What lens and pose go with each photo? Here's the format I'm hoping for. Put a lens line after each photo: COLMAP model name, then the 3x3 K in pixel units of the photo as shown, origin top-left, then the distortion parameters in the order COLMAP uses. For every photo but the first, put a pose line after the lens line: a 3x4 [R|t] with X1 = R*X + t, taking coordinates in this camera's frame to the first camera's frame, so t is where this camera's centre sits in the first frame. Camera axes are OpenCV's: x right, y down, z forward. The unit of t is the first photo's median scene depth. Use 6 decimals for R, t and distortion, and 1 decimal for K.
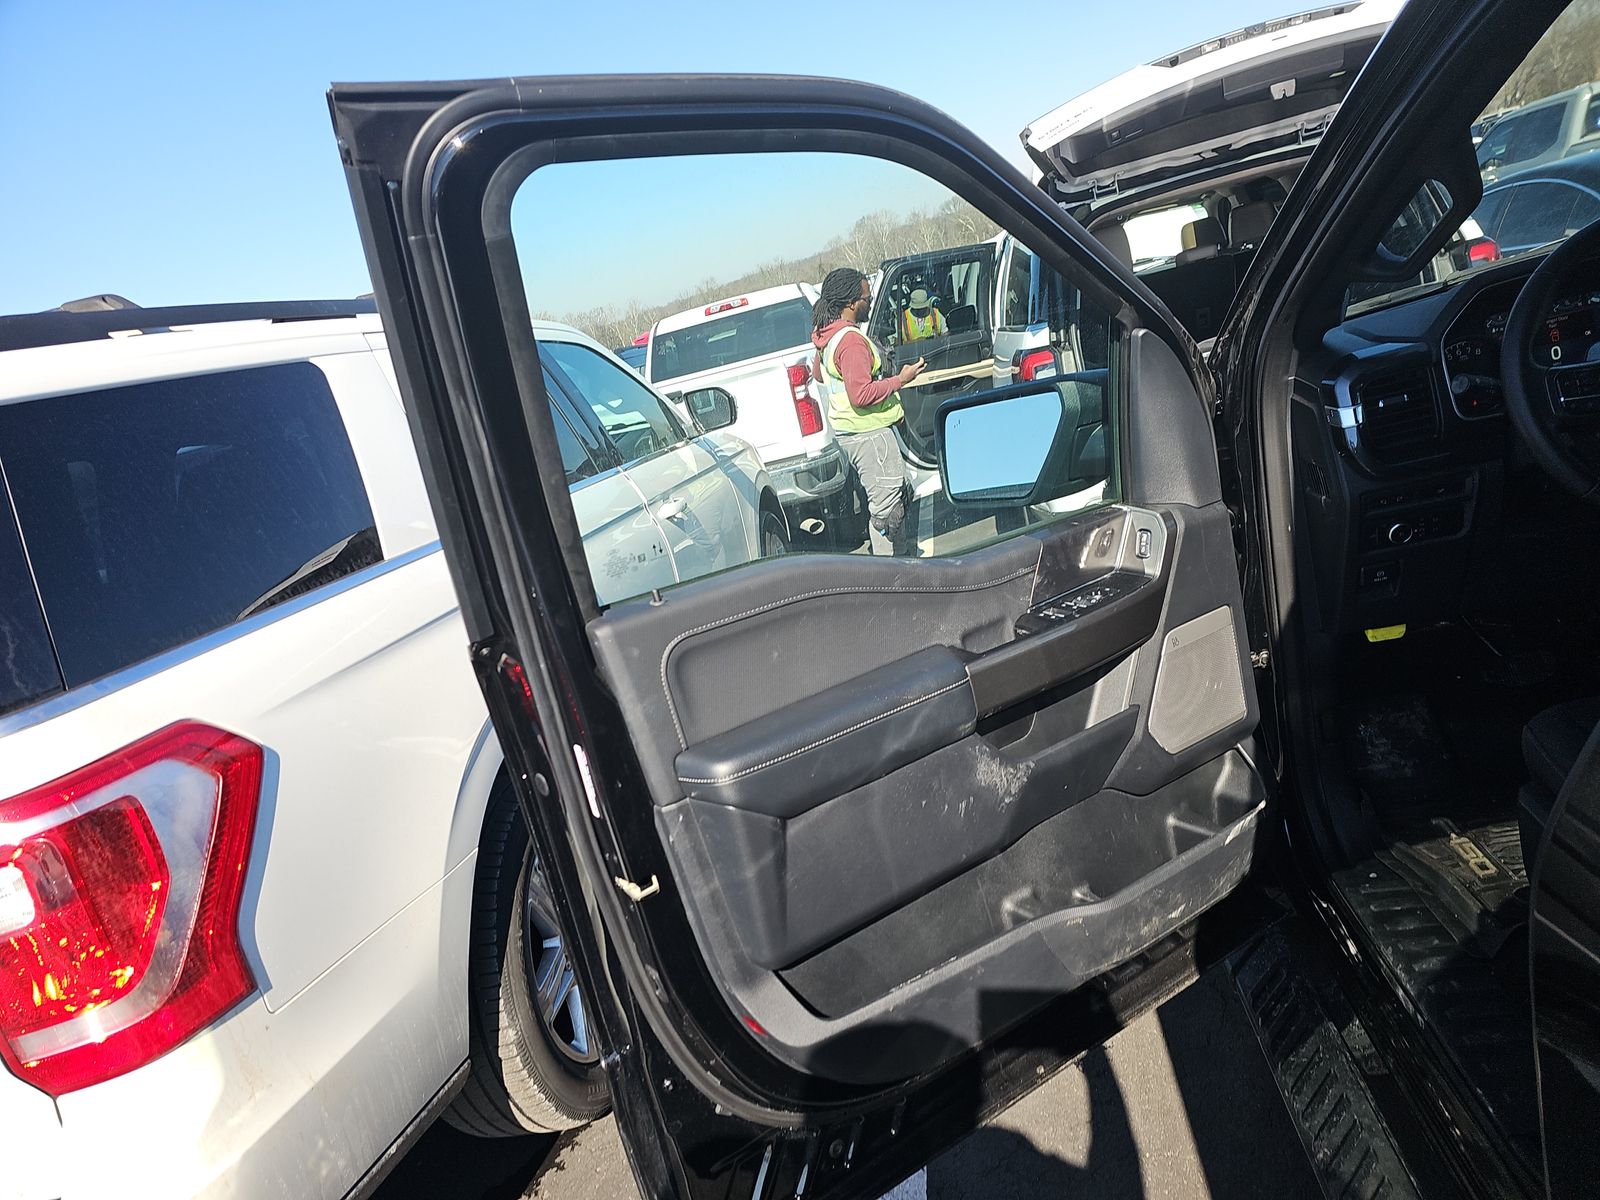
lens RADIAL K [[1053.4, 0, 792.0], [0, 1053.4, 604.6], [0, 0, 1]] dist [0.044214, -0.111821]
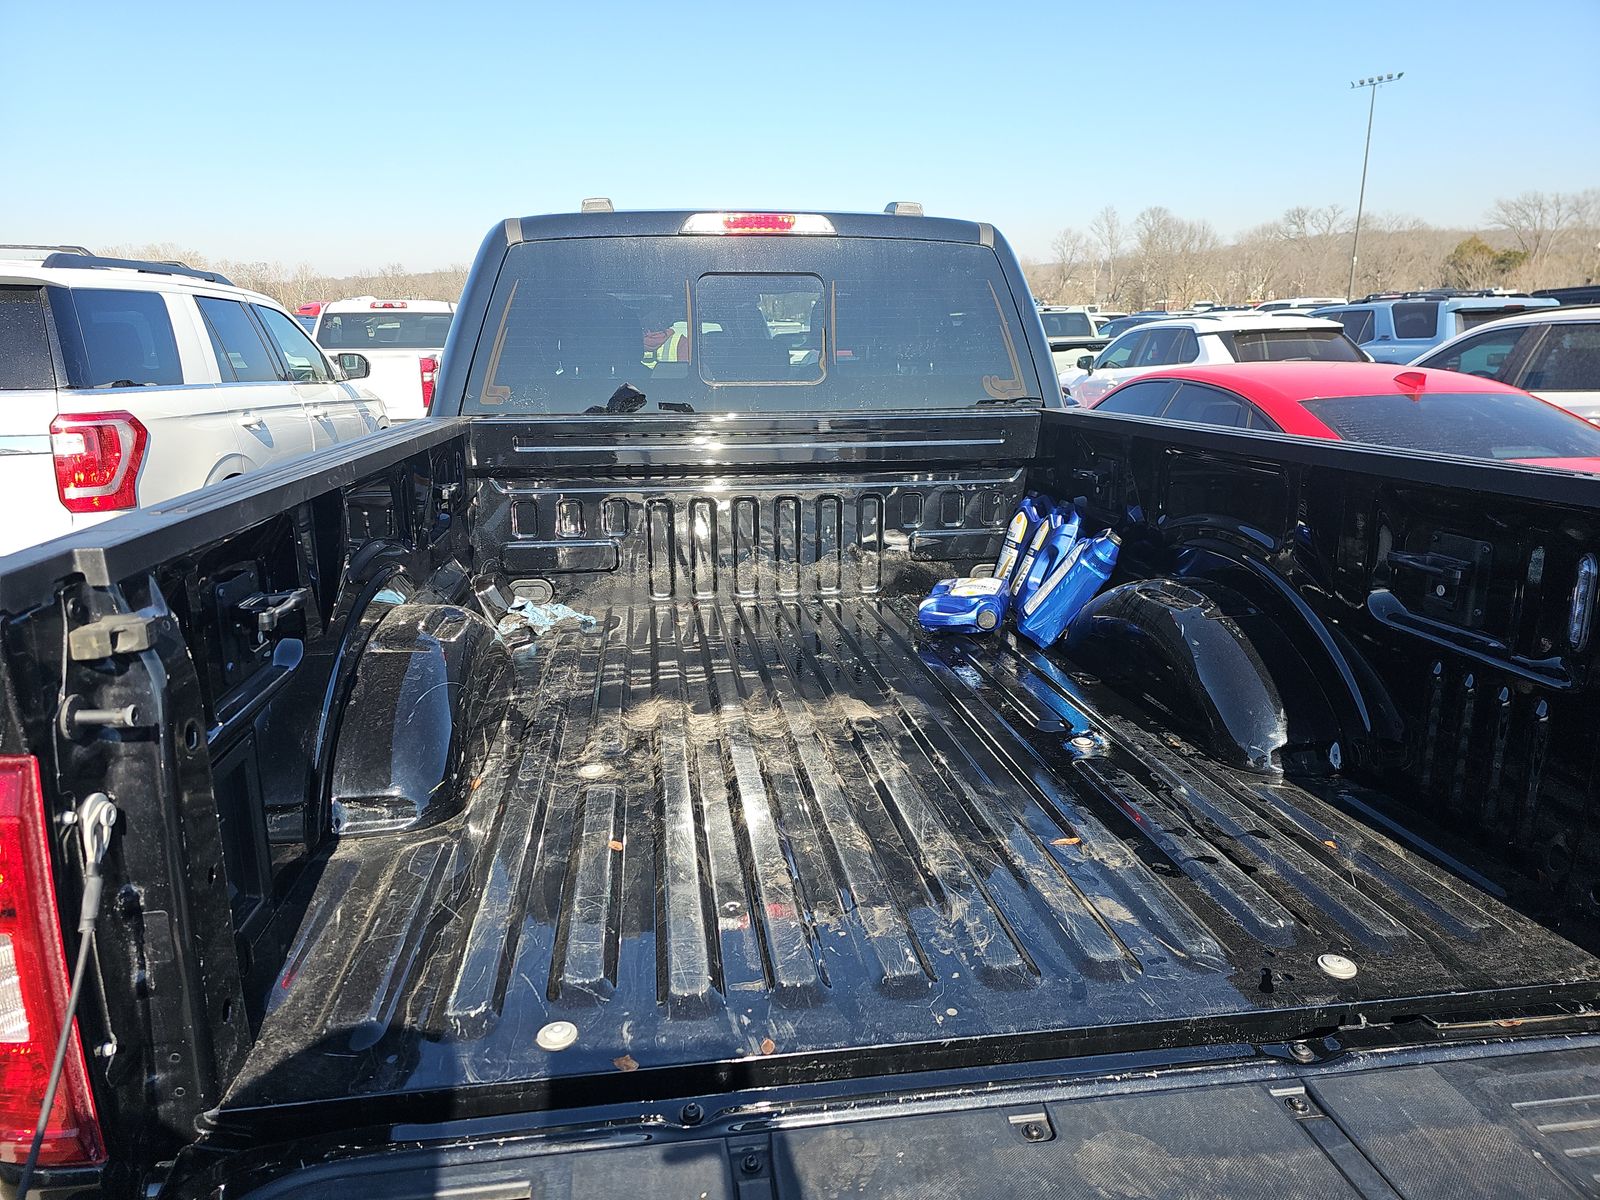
lens RADIAL K [[1053.4, 0, 792.0], [0, 1053.4, 604.6], [0, 0, 1]] dist [0.044214, -0.111821]
pose [[0.934380, 0.161851, 0.317393, 0.094055], [-0.148441, 0.986706, -0.066162, 0.180988], [-0.323882, 0.014707, 0.945983, -0.742027]]
